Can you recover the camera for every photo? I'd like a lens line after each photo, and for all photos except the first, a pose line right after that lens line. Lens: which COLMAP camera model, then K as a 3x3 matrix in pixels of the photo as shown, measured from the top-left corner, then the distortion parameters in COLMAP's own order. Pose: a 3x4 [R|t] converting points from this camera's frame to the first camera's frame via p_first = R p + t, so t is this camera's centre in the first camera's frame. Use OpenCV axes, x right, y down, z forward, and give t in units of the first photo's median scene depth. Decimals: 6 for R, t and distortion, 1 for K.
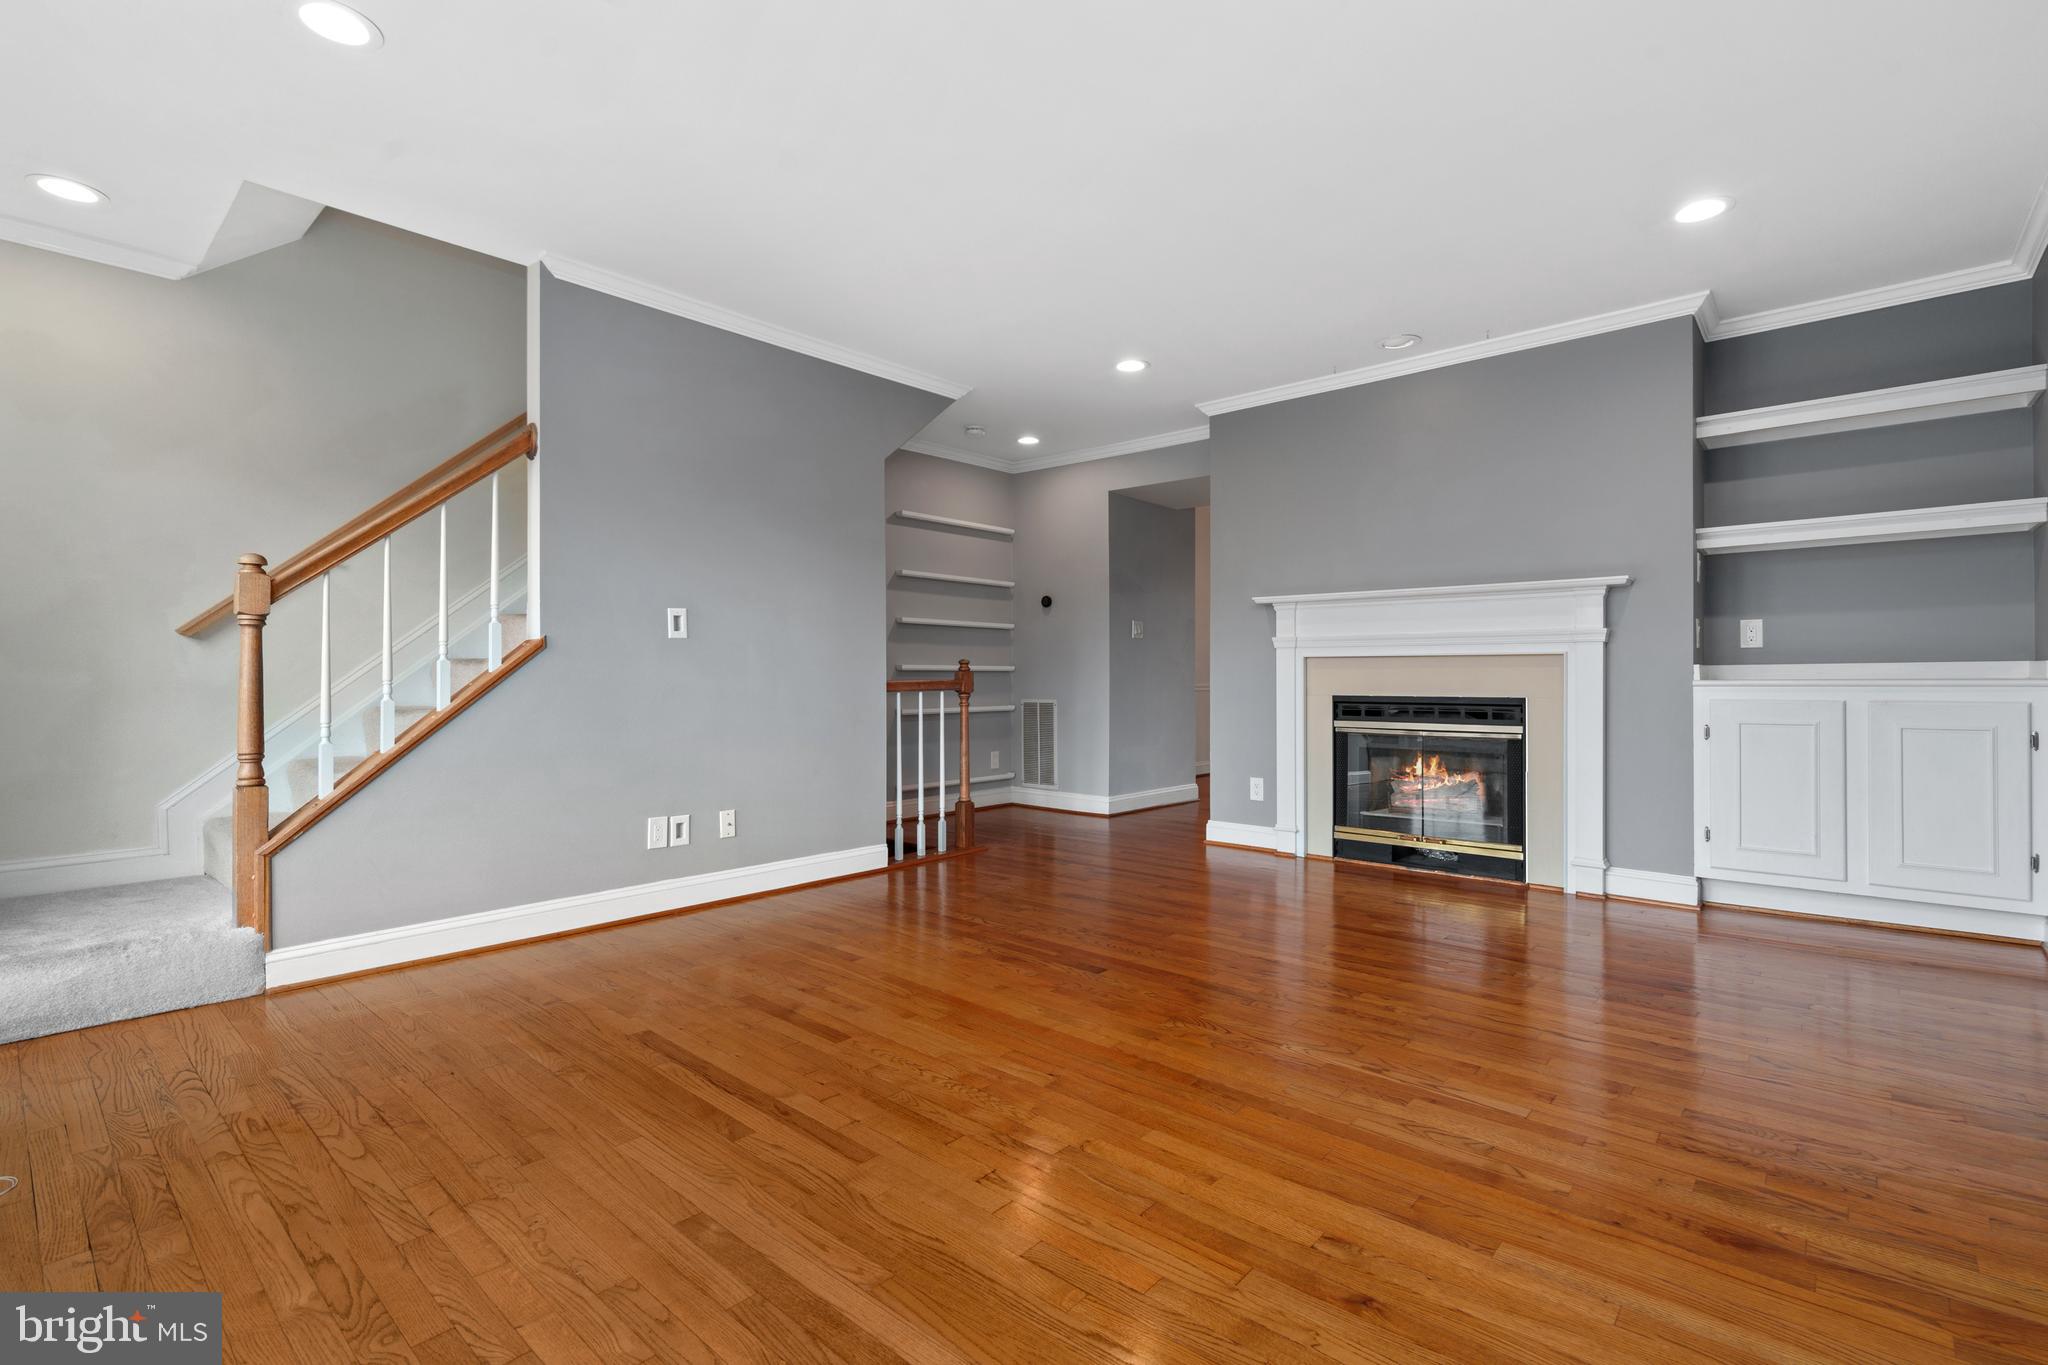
lens RADIAL K [[940.8, 0, 1027.7], [0, 940.8, 672.6], [0, 0, 1]] dist [-0.002502, 0.000961]
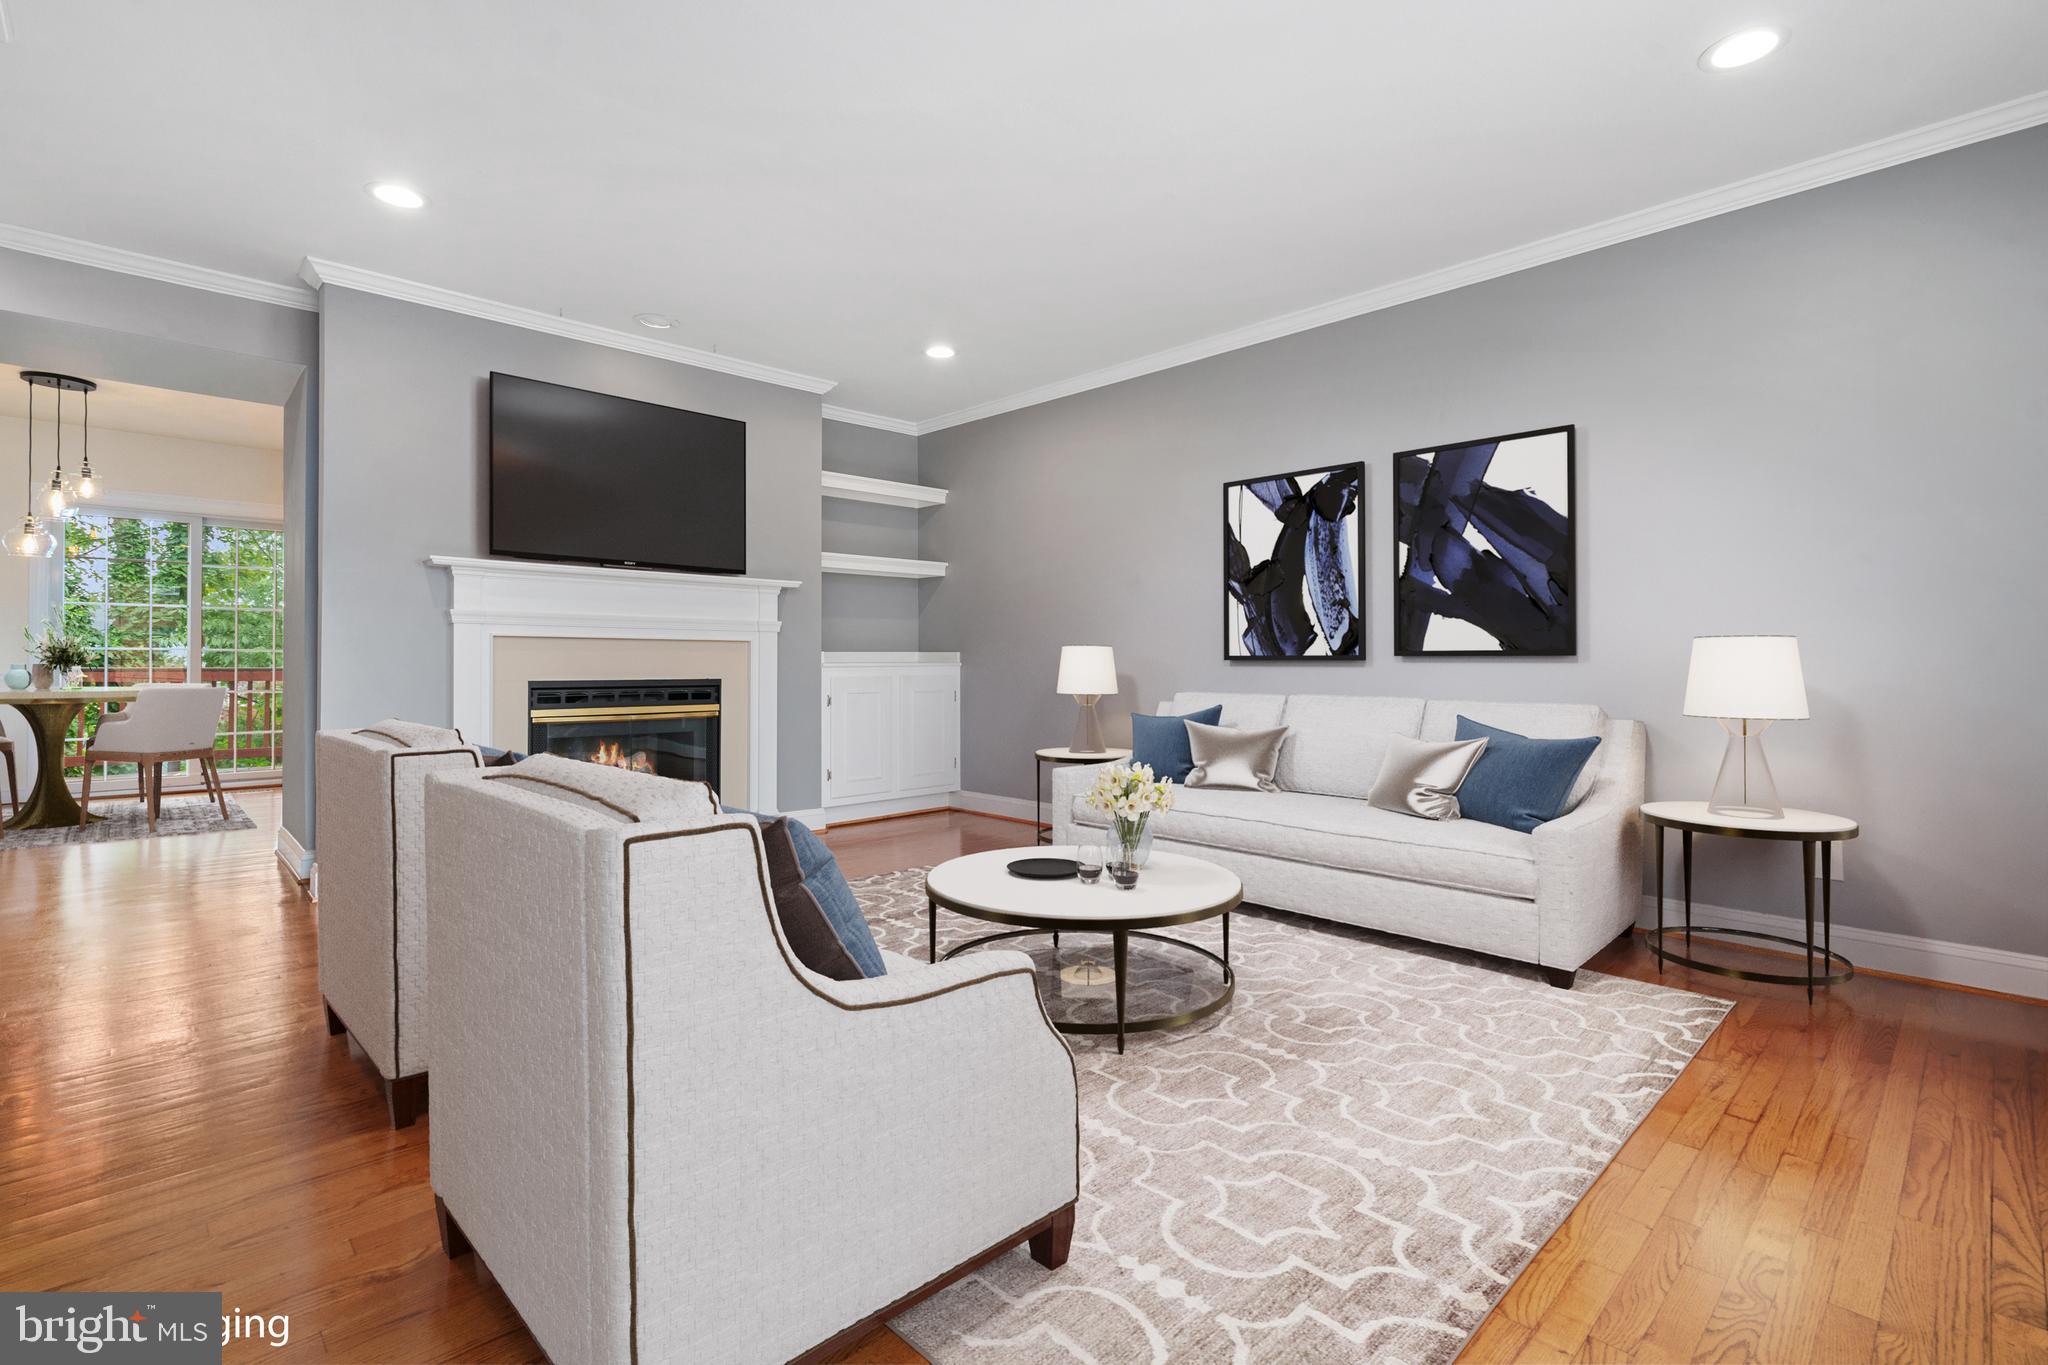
lens RADIAL K [[945.6, 0, 1017.0], [0, 945.6, 656.9], [0, 0, 1]] dist [-0.010928, 0.000012]
pose [[0.075588, 0.006796, 0.997116, -0.583289], [-0.005694, 0.999963, -0.006384, 0.005505], [-0.997123, -0.005195, 0.075624, 0.564572]]
